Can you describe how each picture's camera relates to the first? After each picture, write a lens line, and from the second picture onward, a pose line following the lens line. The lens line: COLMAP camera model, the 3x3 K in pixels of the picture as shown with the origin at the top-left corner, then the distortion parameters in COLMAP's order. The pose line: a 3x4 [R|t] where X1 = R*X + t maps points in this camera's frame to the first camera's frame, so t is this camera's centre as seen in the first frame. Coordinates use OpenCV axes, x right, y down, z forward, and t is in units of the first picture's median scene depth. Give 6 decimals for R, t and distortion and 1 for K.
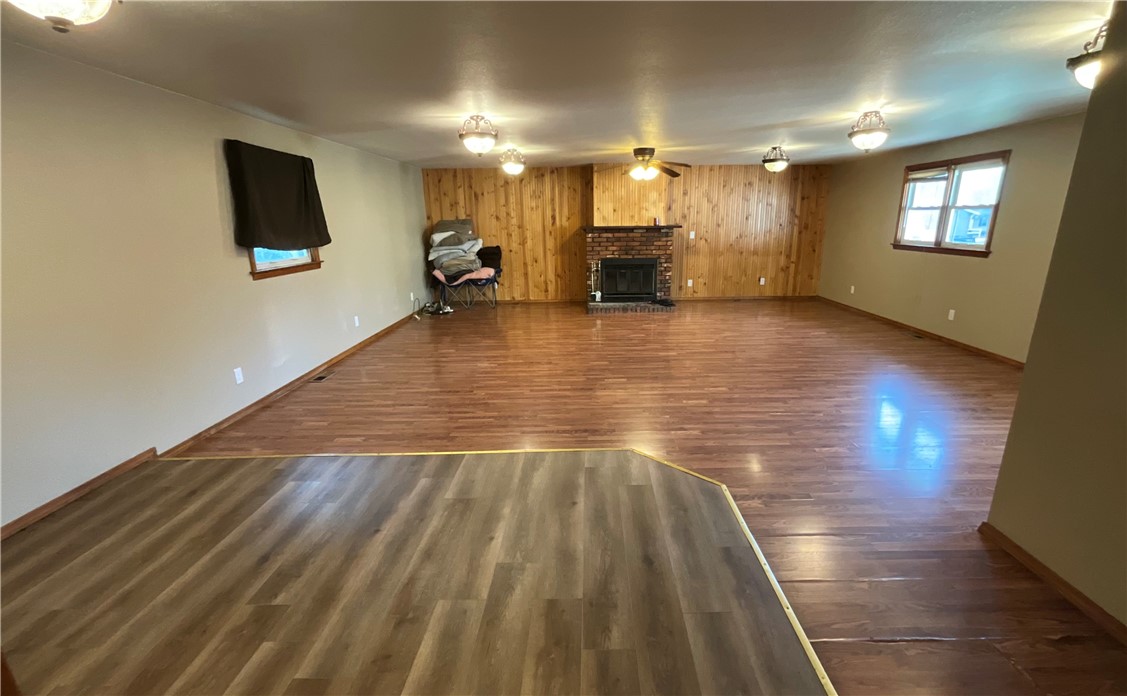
lens RADIAL K [[475.8, 0, 578.1], [0, 475.8, 349.2], [0, 0, 1]] dist [-0.000180, 0.000154]
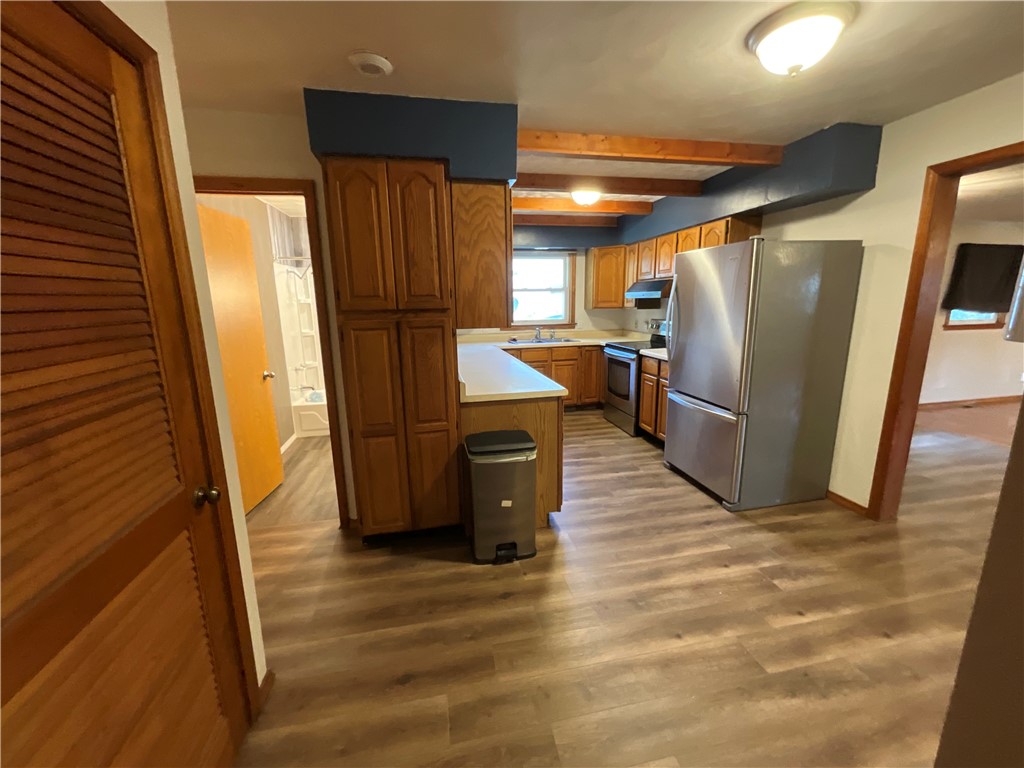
lens RADIAL K [[411.0, 0, 513.6], [0, 411.0, 386.3], [0, 0, 1]] dist [-0.001031, 0.000469]
pose [[0.211120, 0.211246, -0.954360, 0.368872], [-0.248841, 0.955814, 0.156520, 0.180374], [0.945255, 0.204439, 0.254358, -0.677876]]
